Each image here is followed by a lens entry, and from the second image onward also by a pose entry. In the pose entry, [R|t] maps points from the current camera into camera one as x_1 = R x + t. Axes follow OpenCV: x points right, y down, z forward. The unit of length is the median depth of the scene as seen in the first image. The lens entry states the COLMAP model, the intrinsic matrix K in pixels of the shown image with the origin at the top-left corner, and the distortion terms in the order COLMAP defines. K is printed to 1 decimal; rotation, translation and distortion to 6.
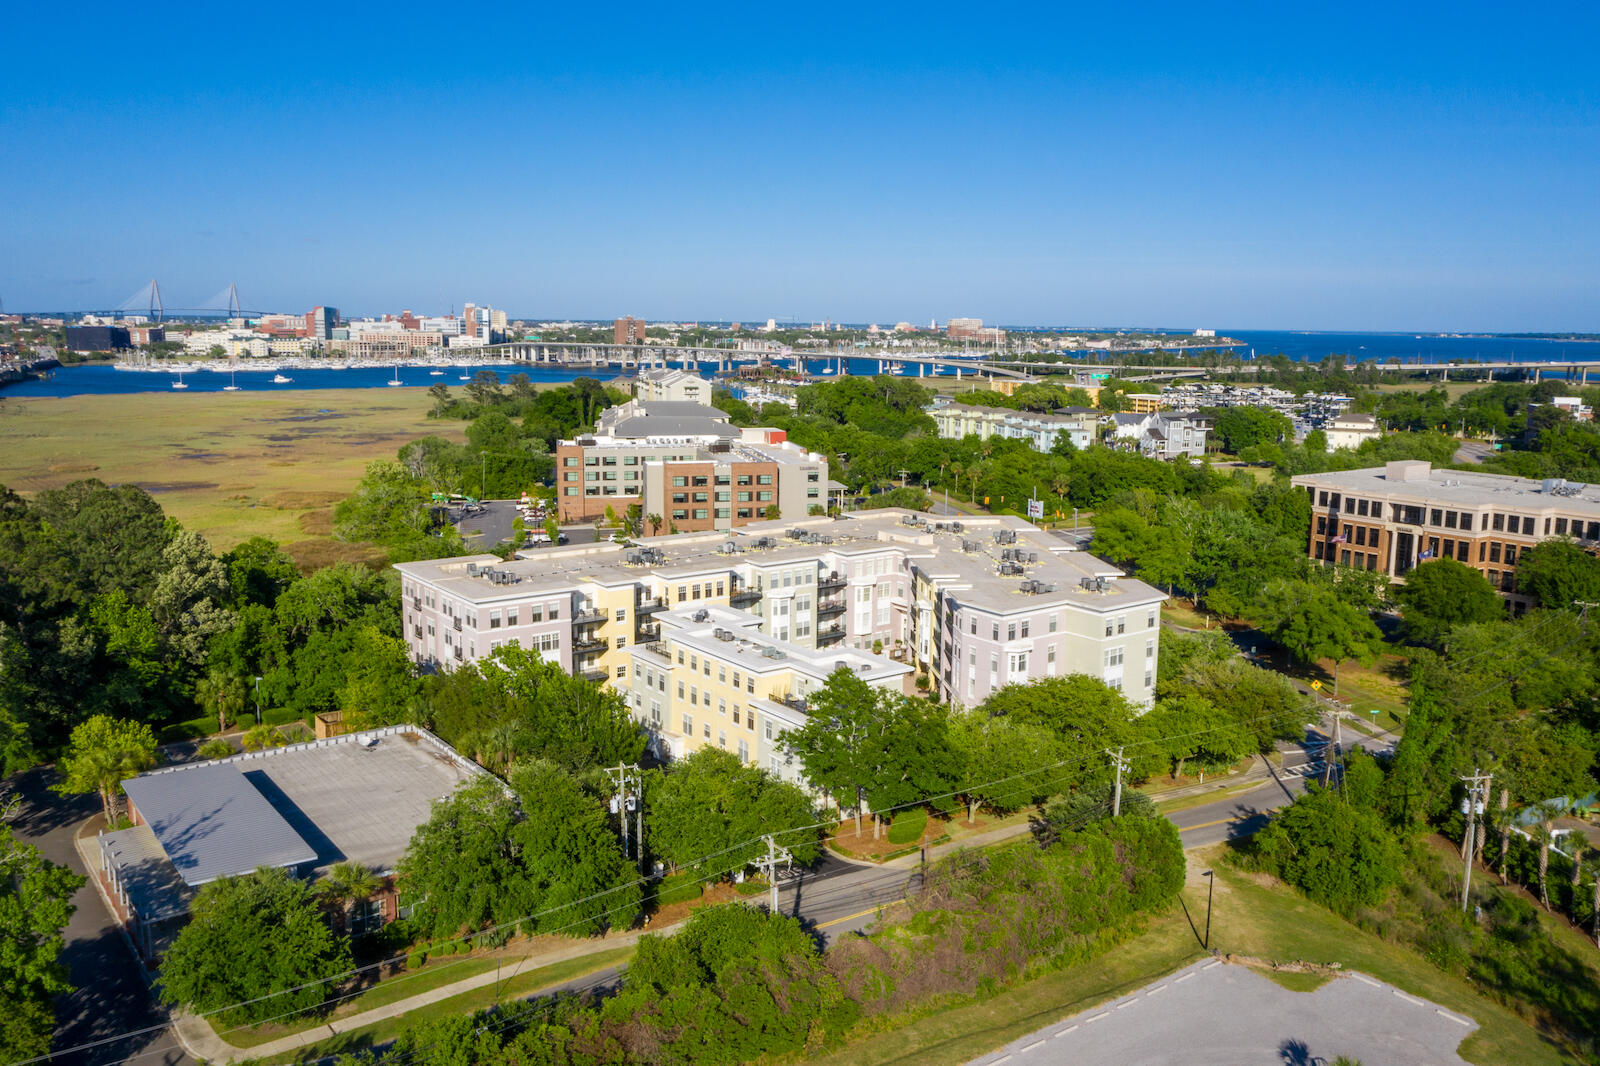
lens RADIAL K [[1268.0, 0, 811.3], [0, 1268.0, 530.3], [0, 0, 1]] dist [-0.003591, 0.007669]
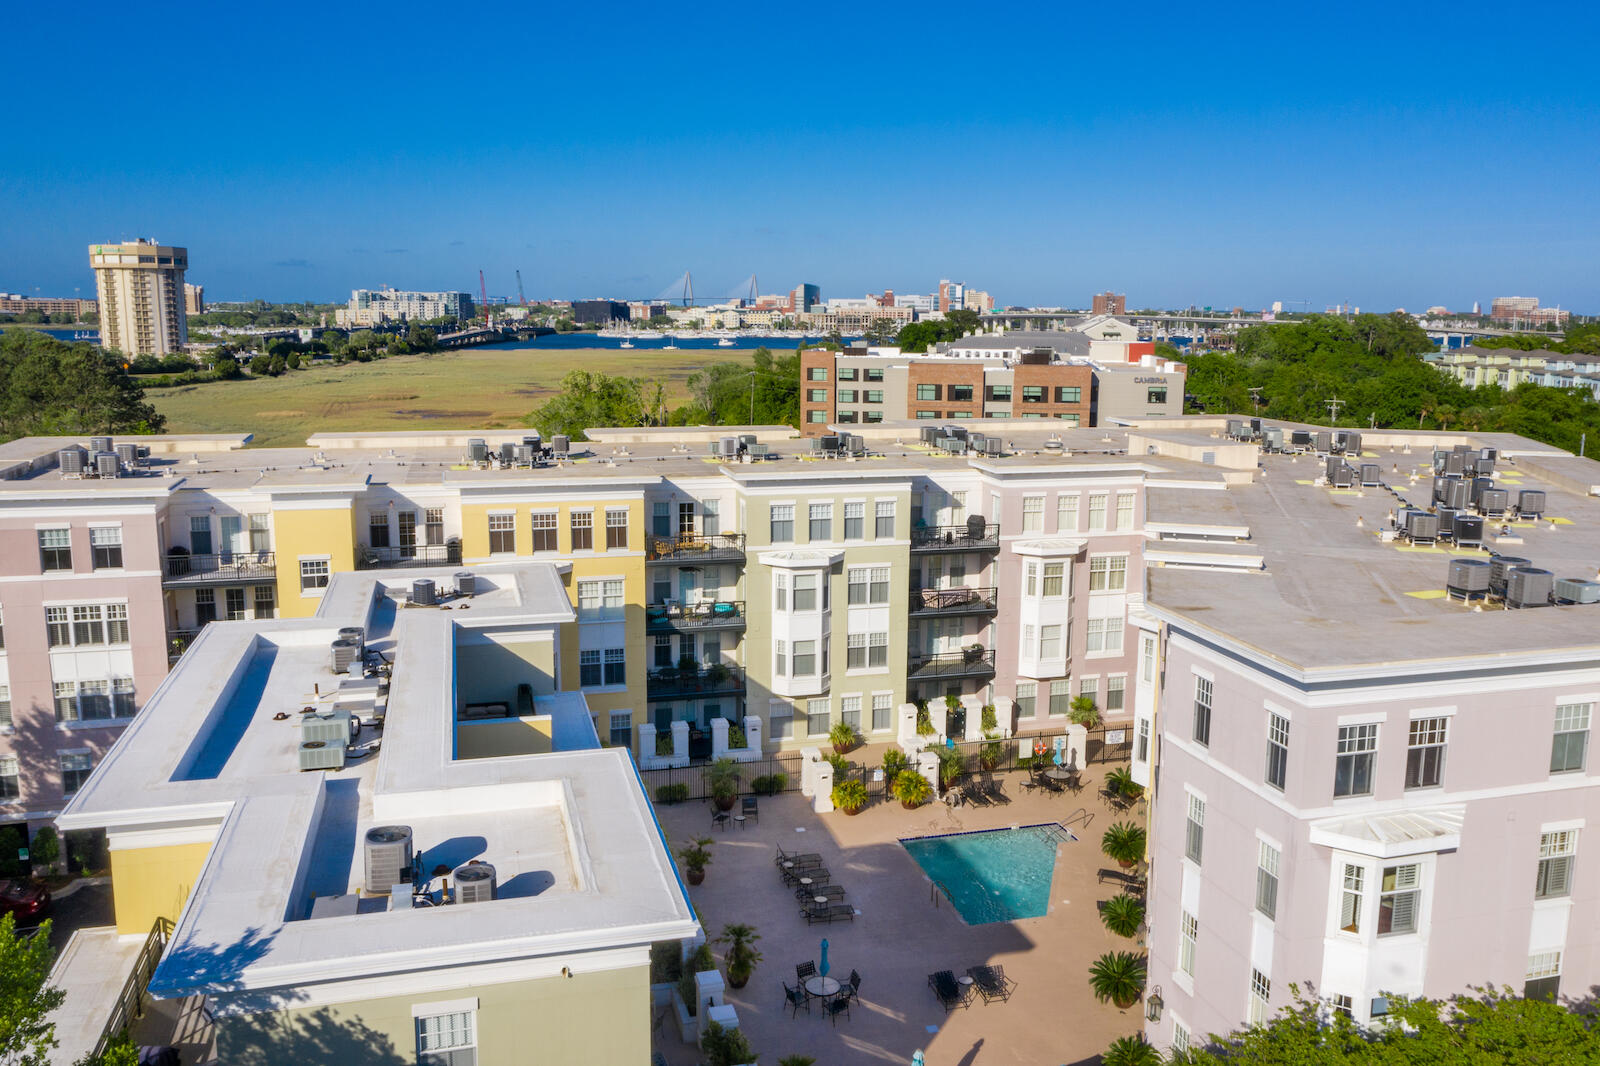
lens RADIAL K [[1268.0, 0, 811.3], [0, 1268.0, 530.3], [0, 0, 1]] dist [-0.003591, 0.007669]
pose [[0.927088, 0.061655, -0.369738, 0.116766], [-0.059027, 0.998086, 0.018427, 0.031780], [0.370166, 0.004741, 0.928953, 0.588418]]
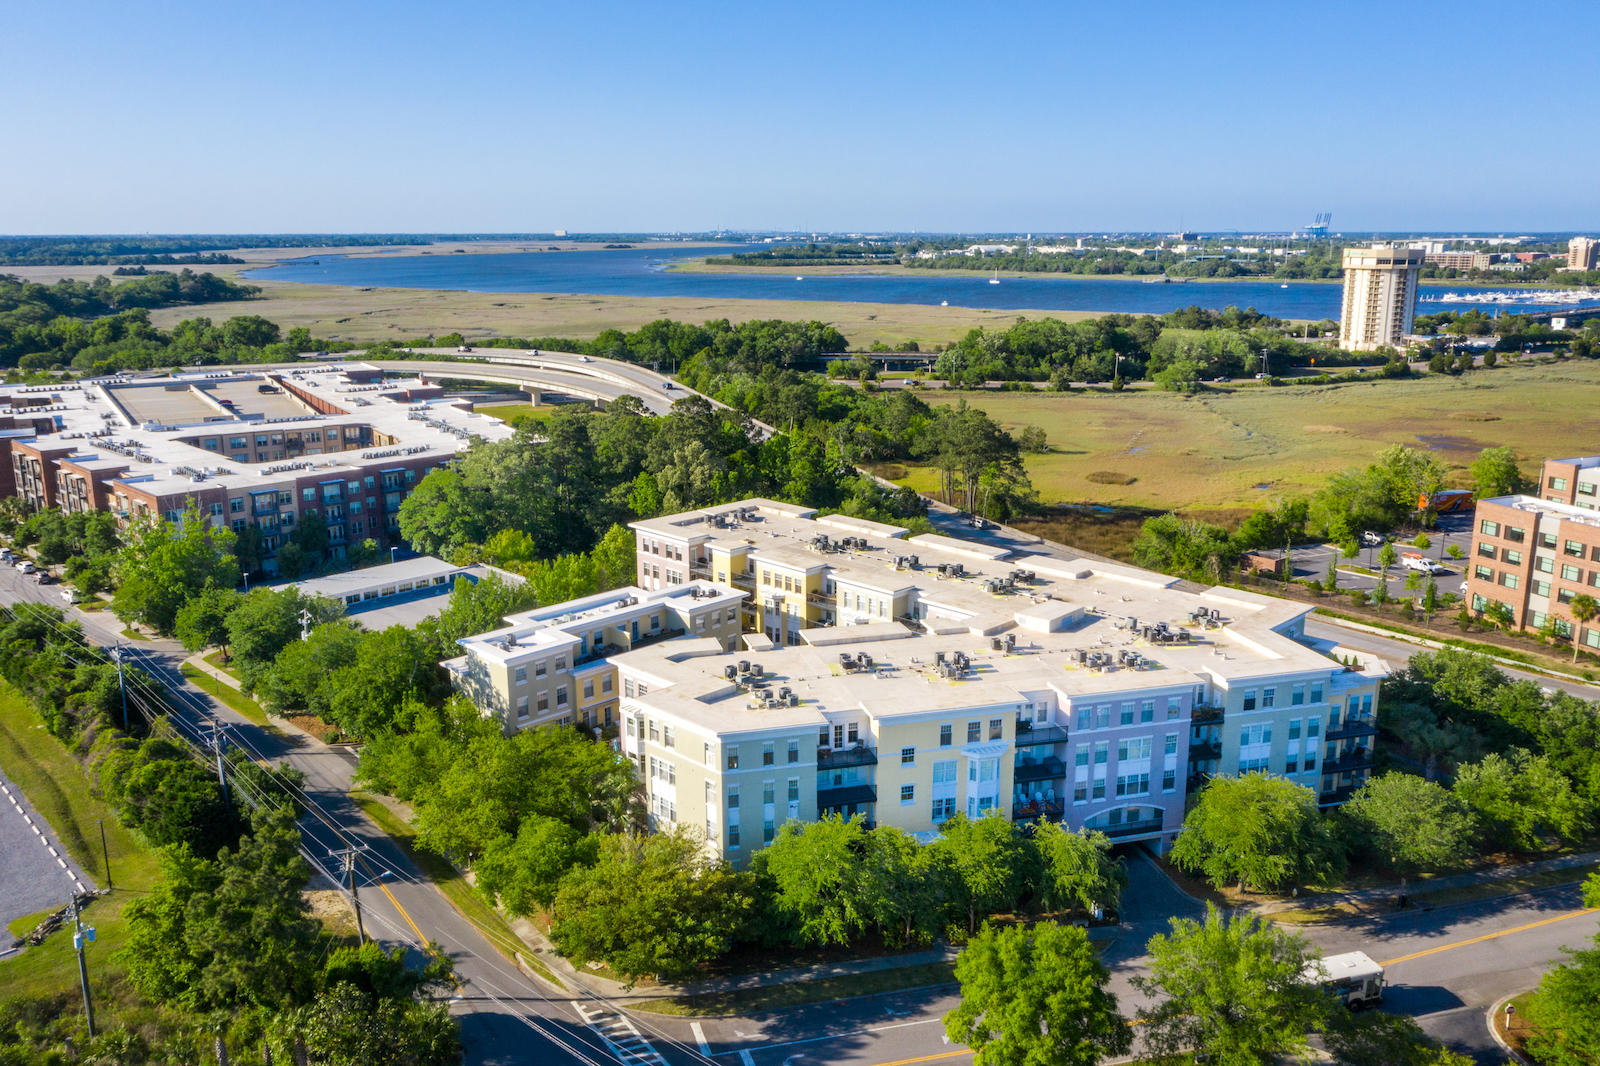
lens RADIAL K [[1268.0, 0, 811.3], [0, 1268.0, 530.3], [0, 0, 1]] dist [-0.003591, 0.007669]
pose [[0.151490, 0.215519, -0.964677, 0.779799], [-0.160695, 0.968327, 0.191099, -0.166450], [0.975309, 0.126069, 0.181325, 0.740999]]
